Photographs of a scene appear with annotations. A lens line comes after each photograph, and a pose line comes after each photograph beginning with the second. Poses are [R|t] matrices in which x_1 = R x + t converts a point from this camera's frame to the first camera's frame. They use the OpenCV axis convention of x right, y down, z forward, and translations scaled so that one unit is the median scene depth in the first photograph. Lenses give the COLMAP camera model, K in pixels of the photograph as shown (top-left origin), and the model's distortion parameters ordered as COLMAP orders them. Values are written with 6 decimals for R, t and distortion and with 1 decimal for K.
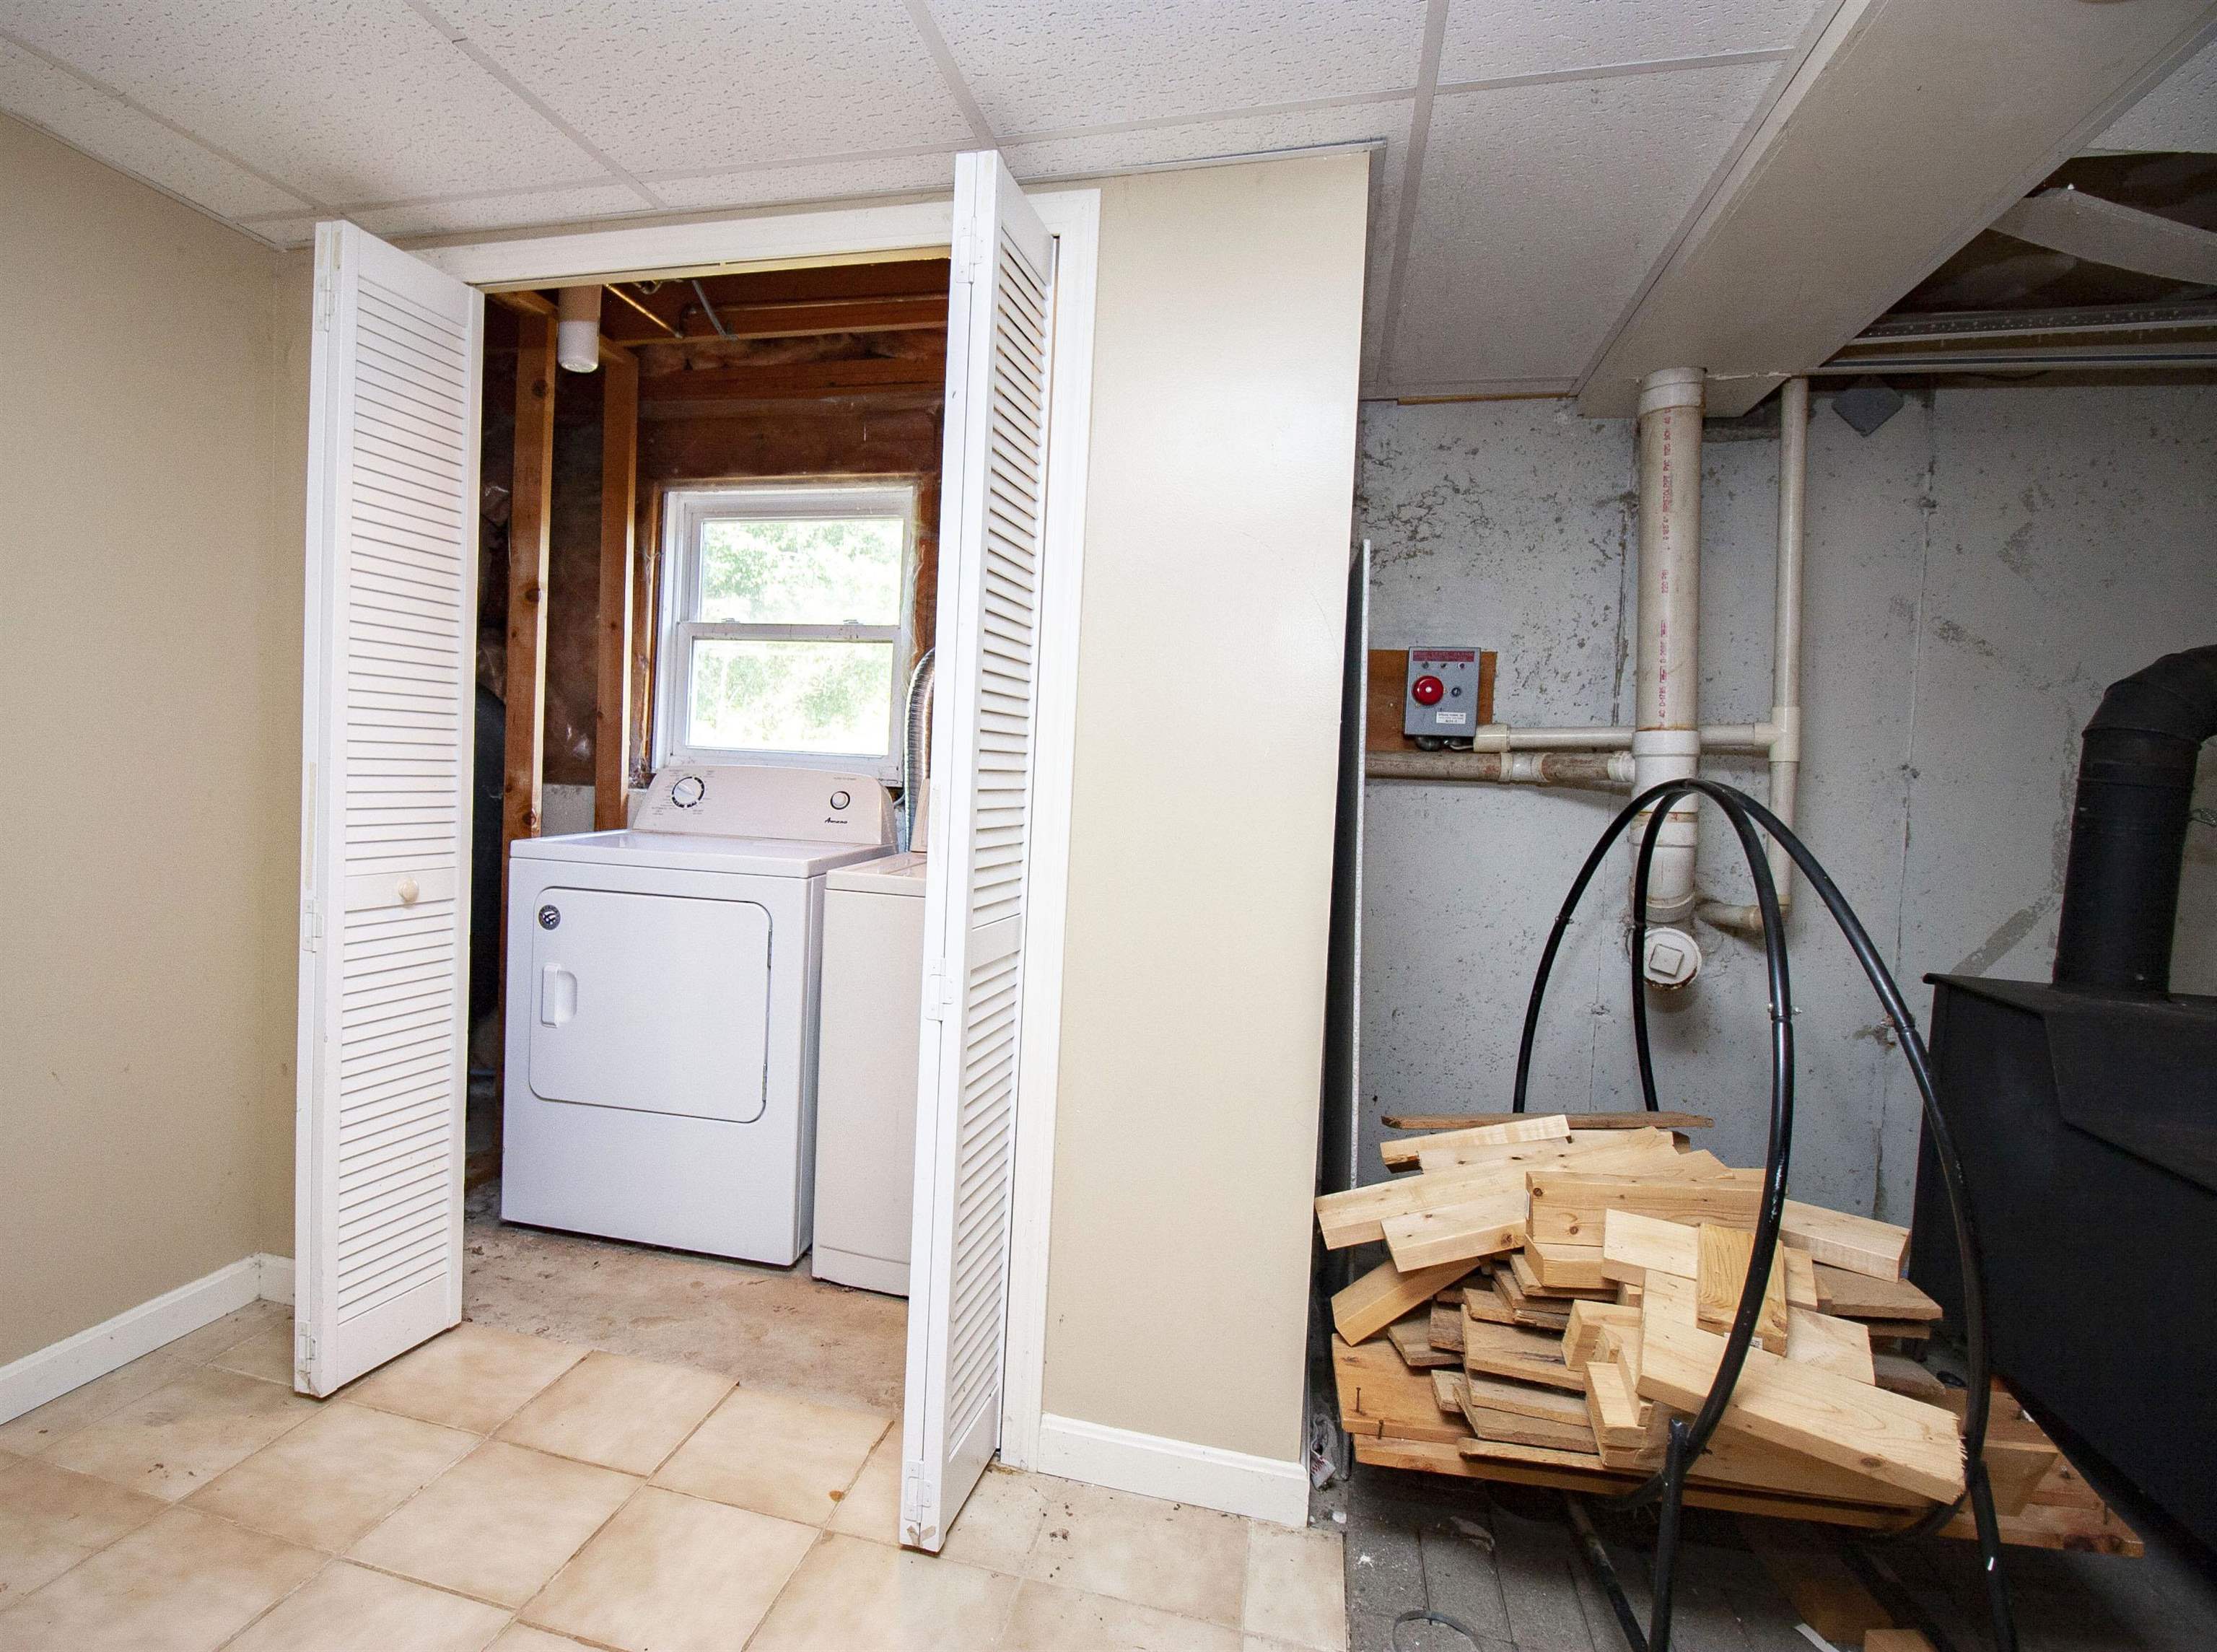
lens RADIAL K [[1131.6, 0, 1108.5], [0, 1131.6, 826.0], [0, 0, 1]] dist [-0.001766, -0.000531]
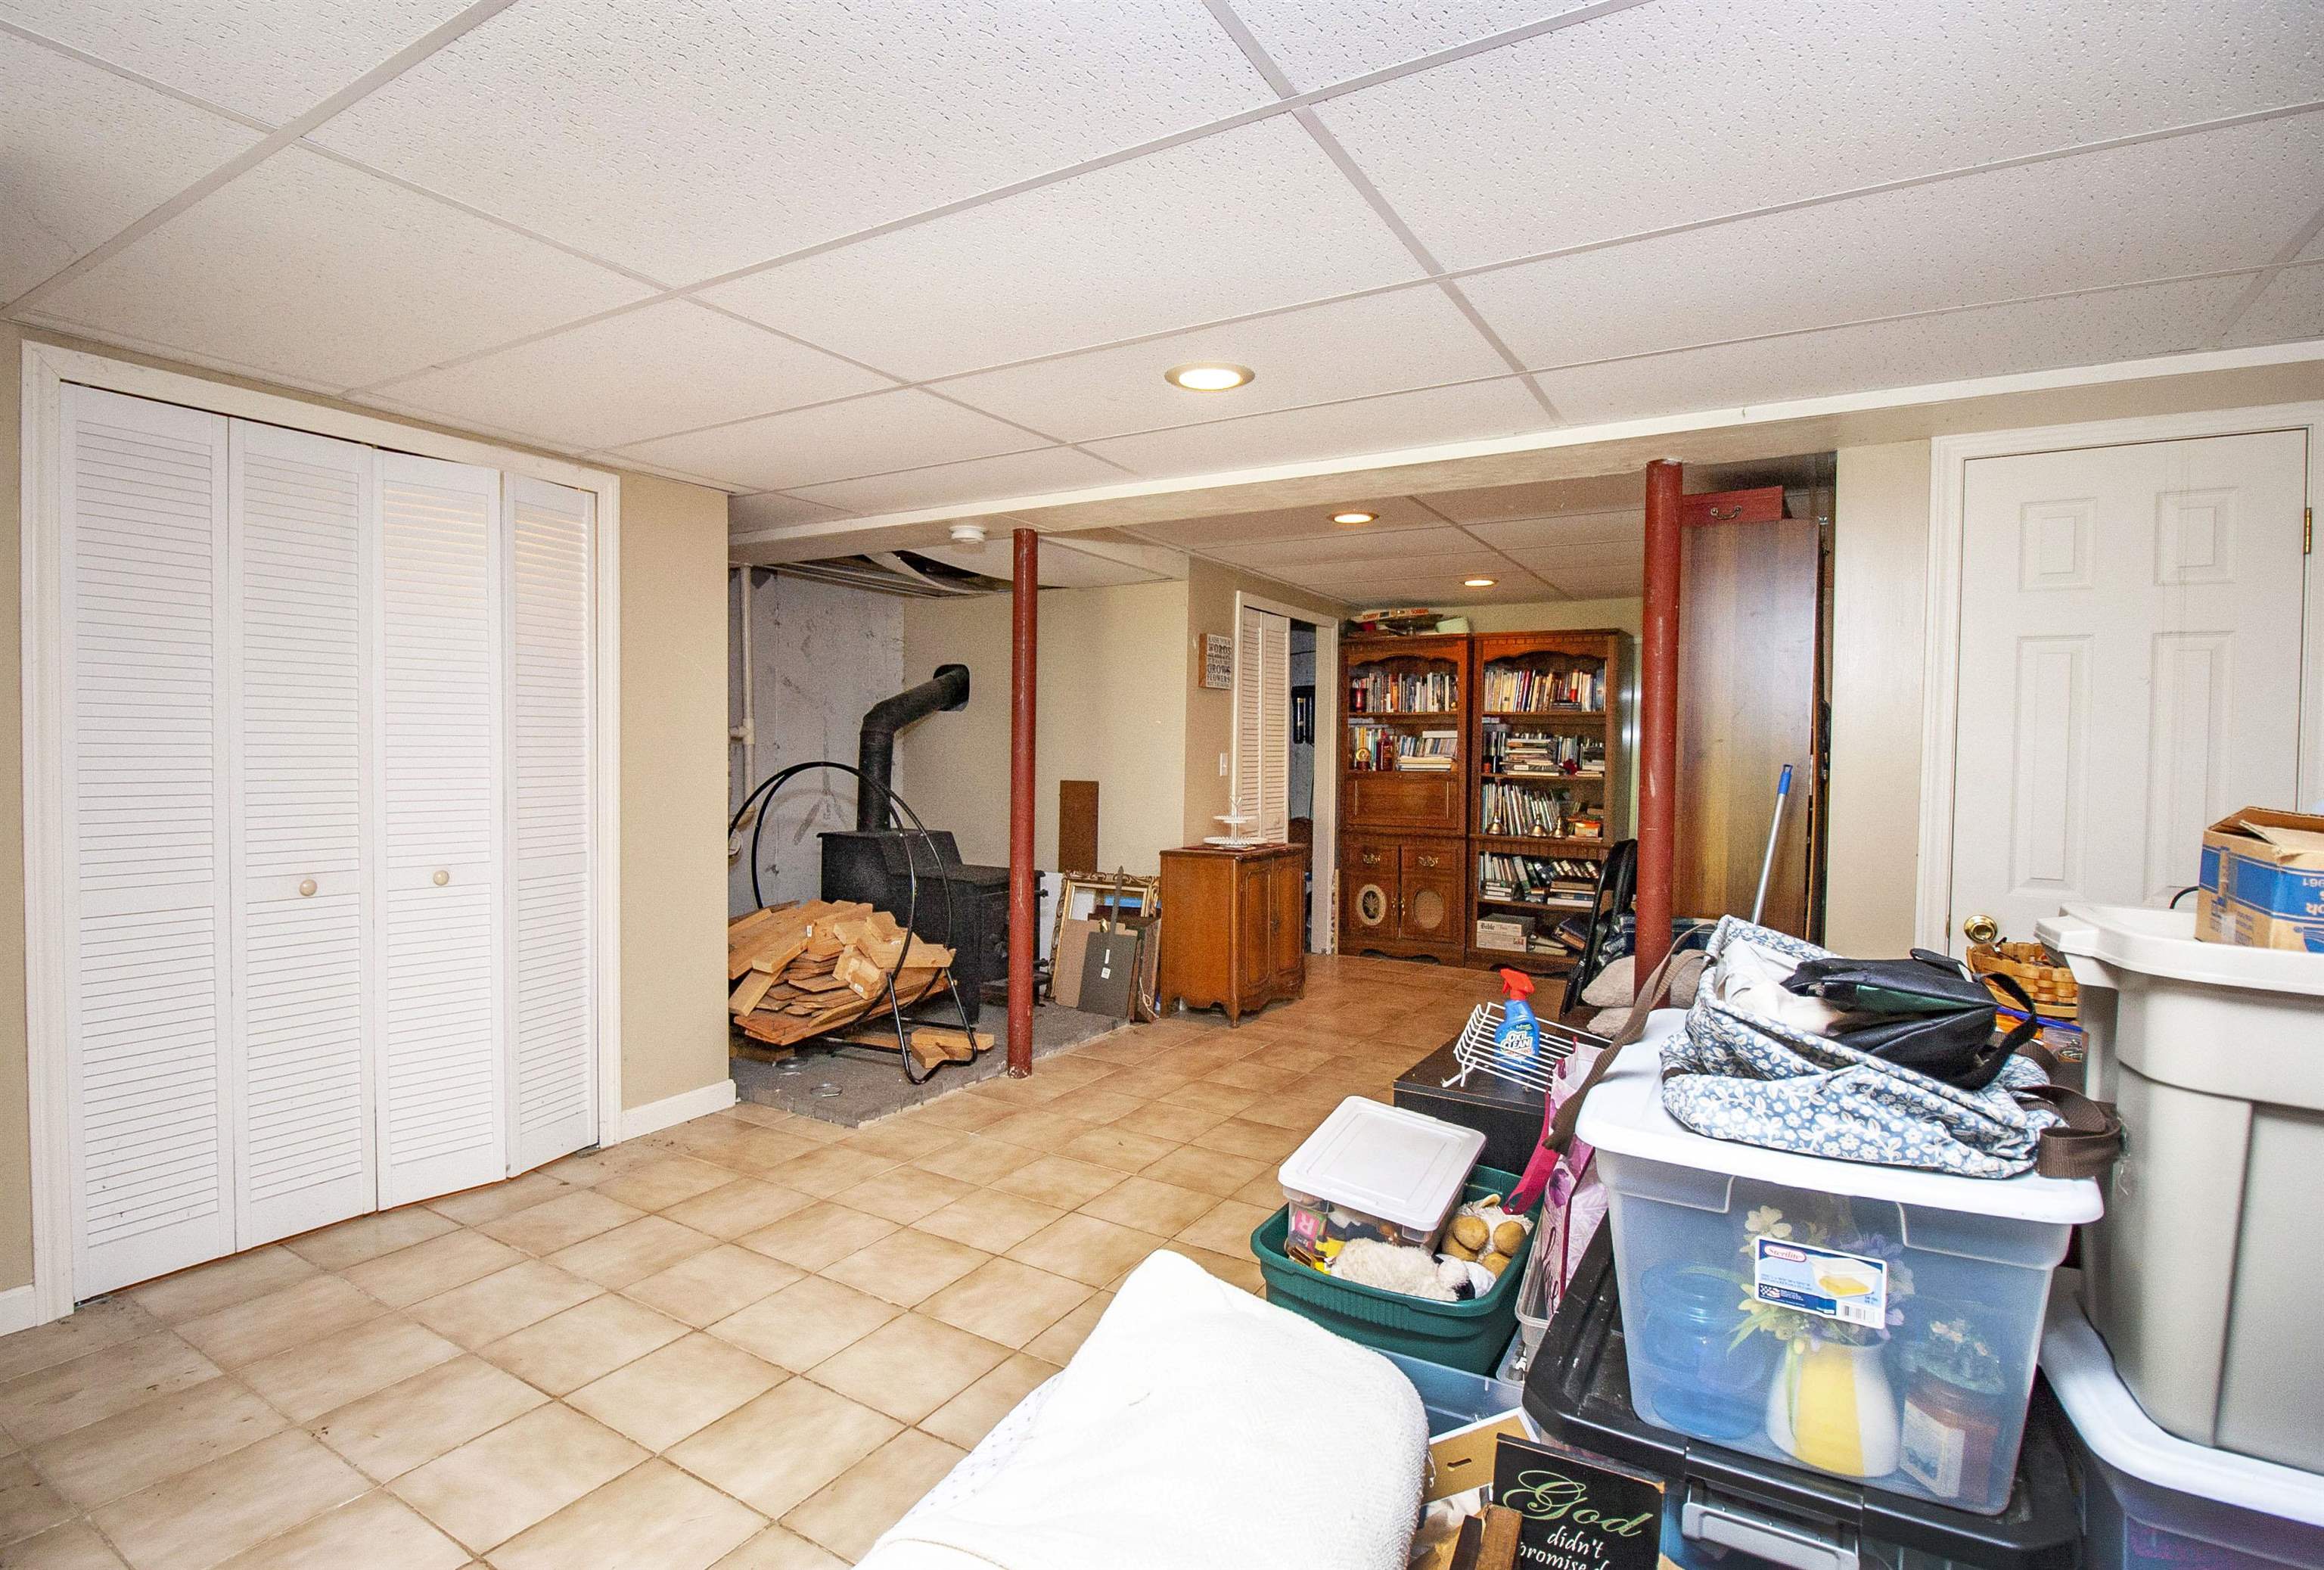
lens RADIAL K [[1103.2, 0, 1162.0], [0, 1103.2, 785.0], [0, 0, 1]] dist [0.000088, 0.000021]
pose [[0.264769, -0.077449, 0.961197, -1.474642], [0.042774, 0.996732, 0.068530, -0.111995], [-0.963363, 0.022970, 0.267217, -0.360326]]
